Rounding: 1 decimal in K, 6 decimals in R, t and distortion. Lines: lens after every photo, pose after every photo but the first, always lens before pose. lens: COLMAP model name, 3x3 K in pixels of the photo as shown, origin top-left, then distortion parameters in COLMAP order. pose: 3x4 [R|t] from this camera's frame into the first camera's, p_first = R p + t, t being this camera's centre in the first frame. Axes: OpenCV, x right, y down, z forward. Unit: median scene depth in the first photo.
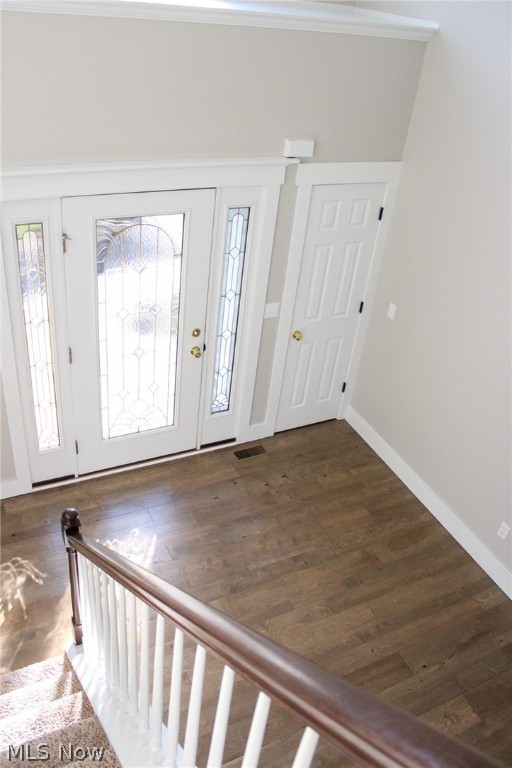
lens RADIAL K [[636.7, 0, 255.3], [0, 636.7, 384.8], [0, 0, 1]] dist [-0.126568, 0.096530]
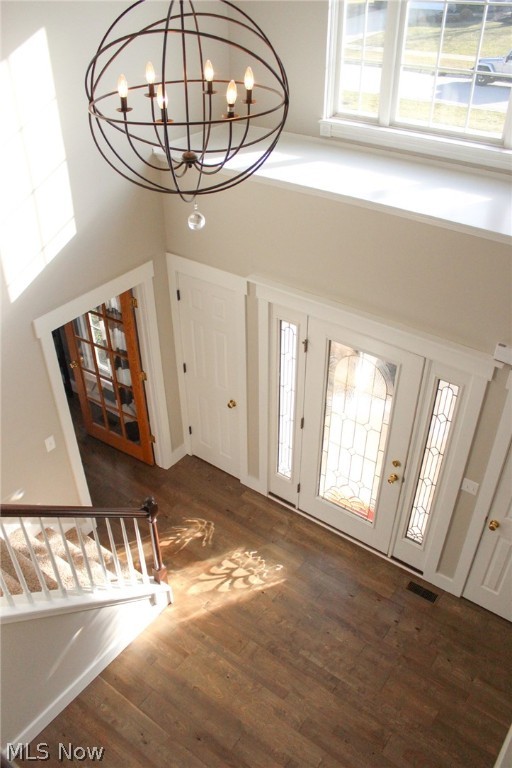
lens RADIAL K [[636.7, 0, 252.3], [0, 636.7, 378.3], [0, 0, 1]] dist [-0.126568, 0.096530]
pose [[0.441501, 0.429301, -0.787894, 0.613696], [-0.456545, 0.863425, 0.214628, -0.337677], [0.772427, 0.264950, 0.577198, 0.120032]]
